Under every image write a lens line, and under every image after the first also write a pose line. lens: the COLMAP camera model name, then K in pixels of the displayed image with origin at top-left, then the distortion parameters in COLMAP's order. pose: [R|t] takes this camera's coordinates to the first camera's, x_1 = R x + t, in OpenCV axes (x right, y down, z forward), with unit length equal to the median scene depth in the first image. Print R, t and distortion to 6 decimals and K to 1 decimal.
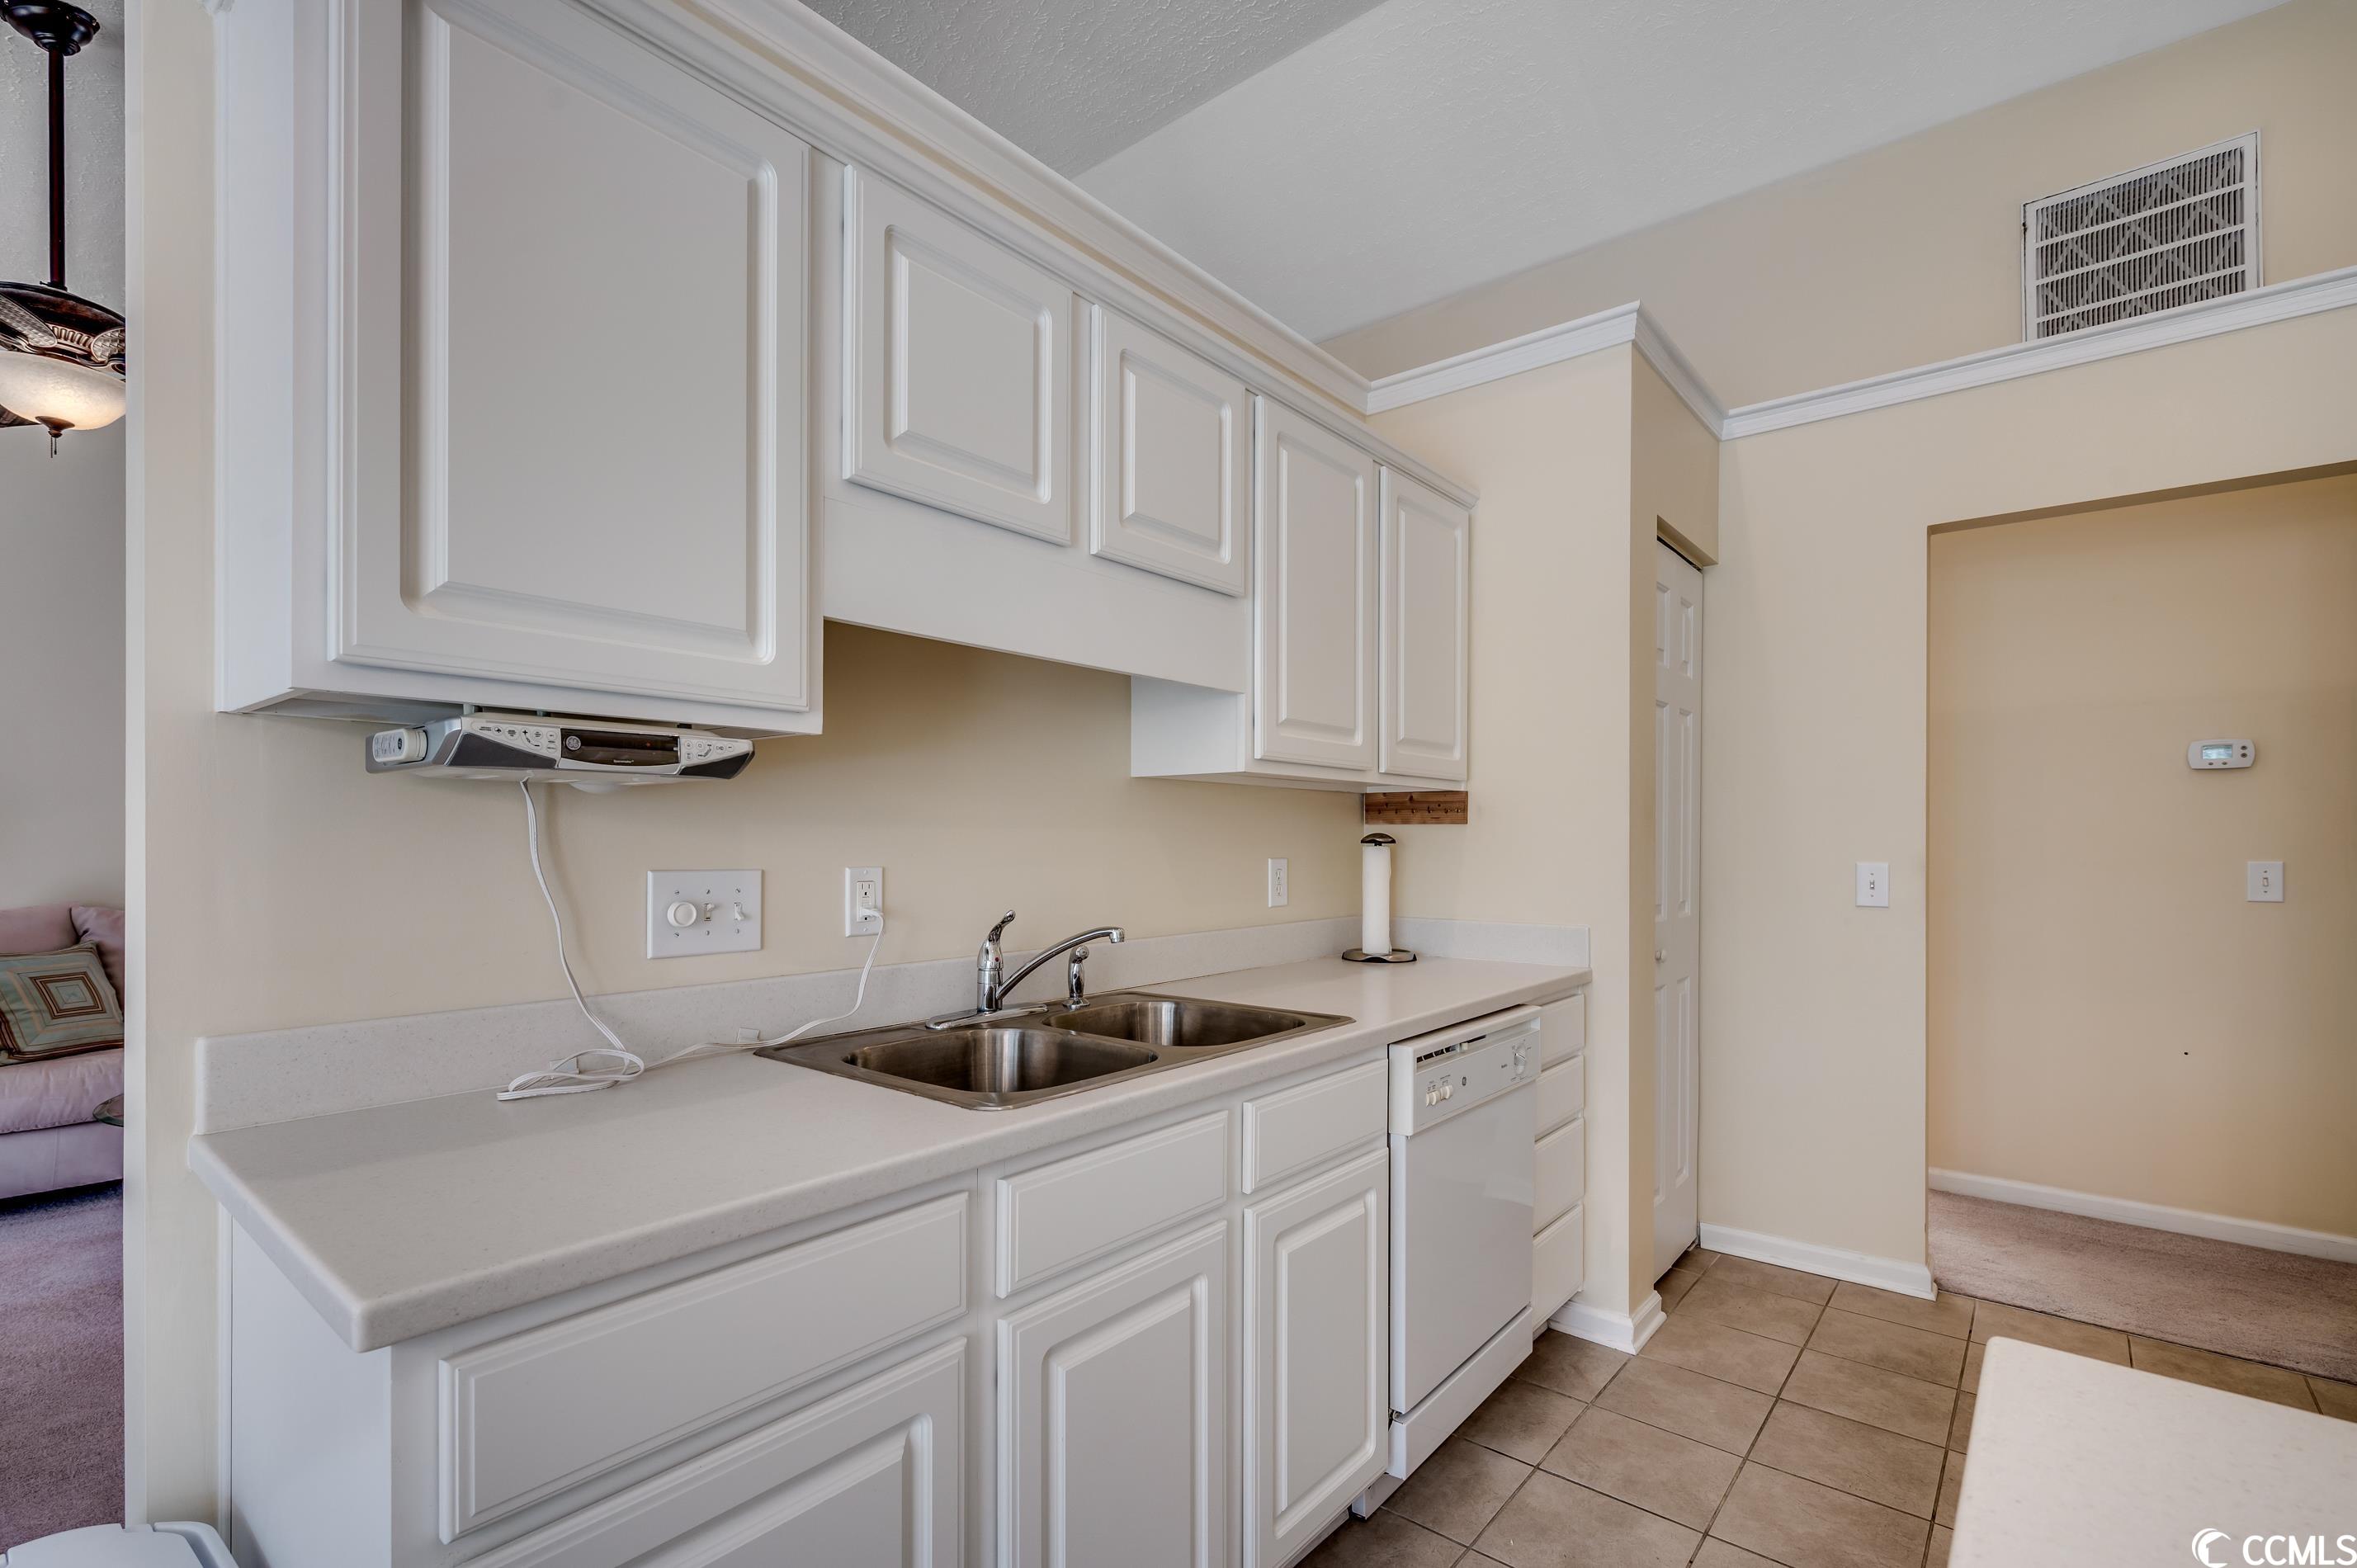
lens RADIAL K [[1045.0, 0, 1159.9], [0, 1045.0, 844.4], [0, 0, 1]] dist [-0.001407, -0.000325]
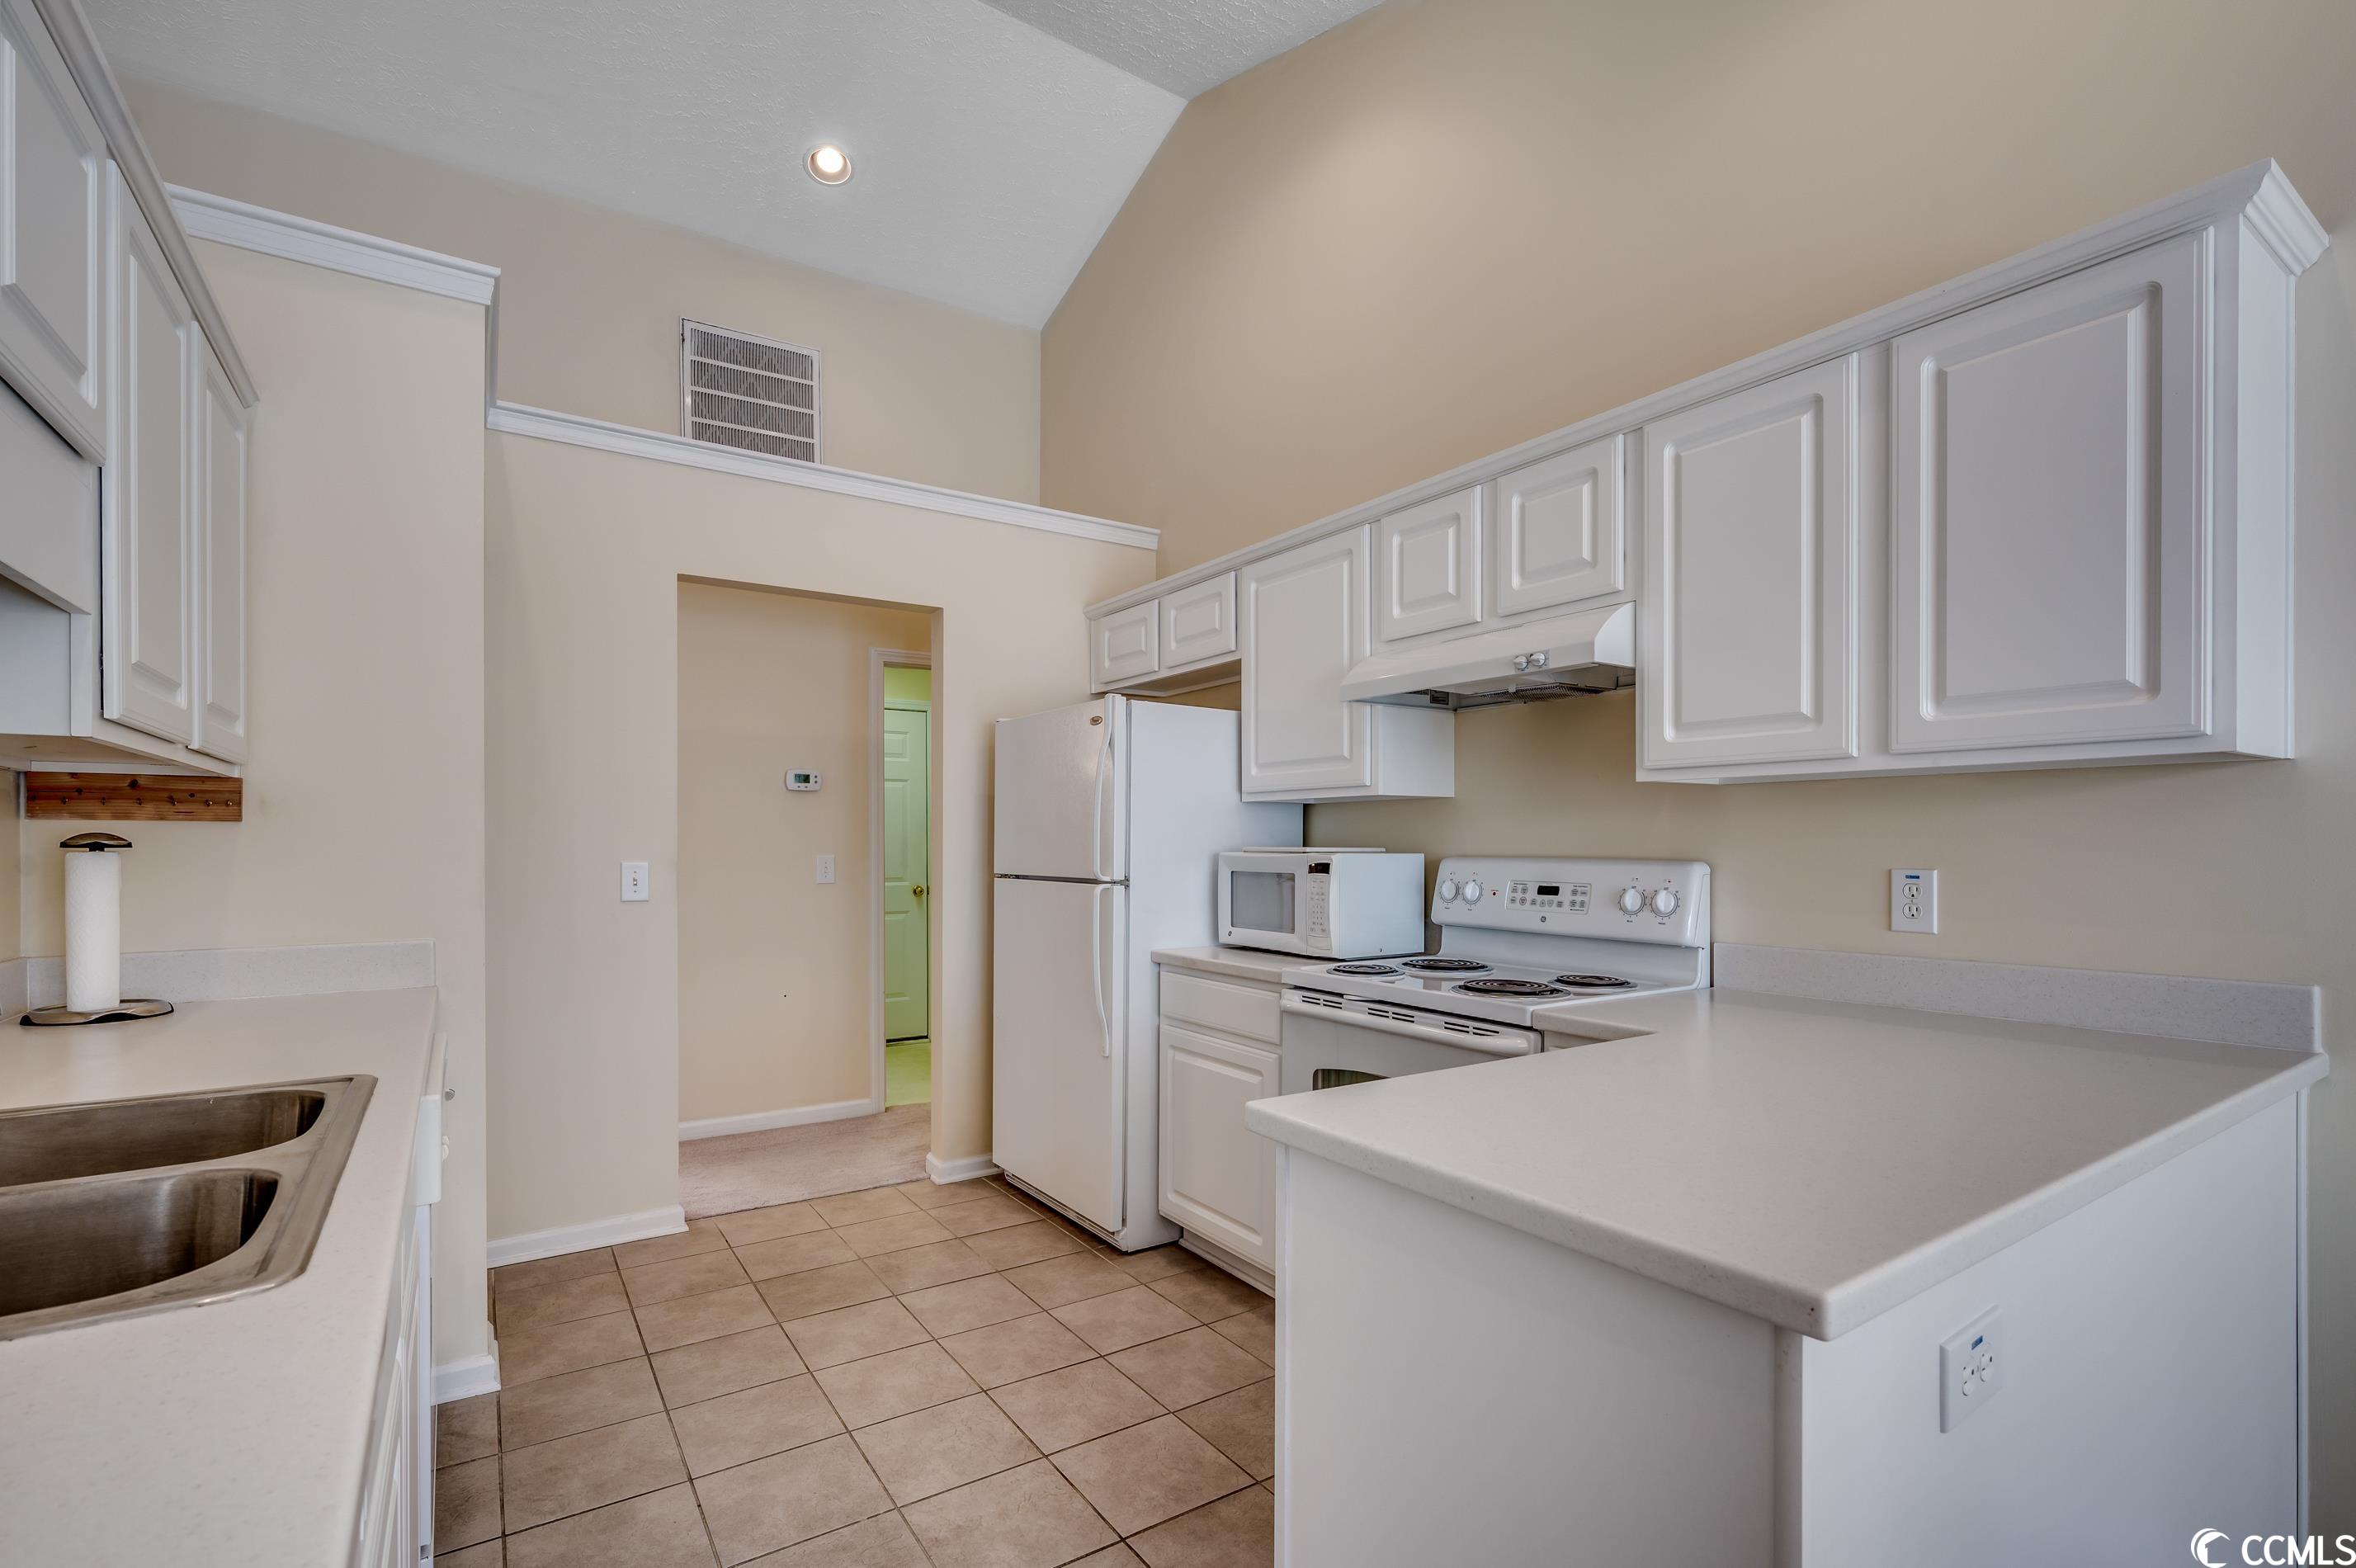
lens RADIAL K [[1044.6, 0, 1189.8], [0, 1044.6, 847.0], [0, 0, 1]] dist [-0.001407, -0.000325]
pose [[0.280852, -0.005369, 0.959736, -0.241766], [0.002406, 0.999985, 0.004890, -0.002997], [-0.959748, 0.000936, 0.280861, 0.124745]]
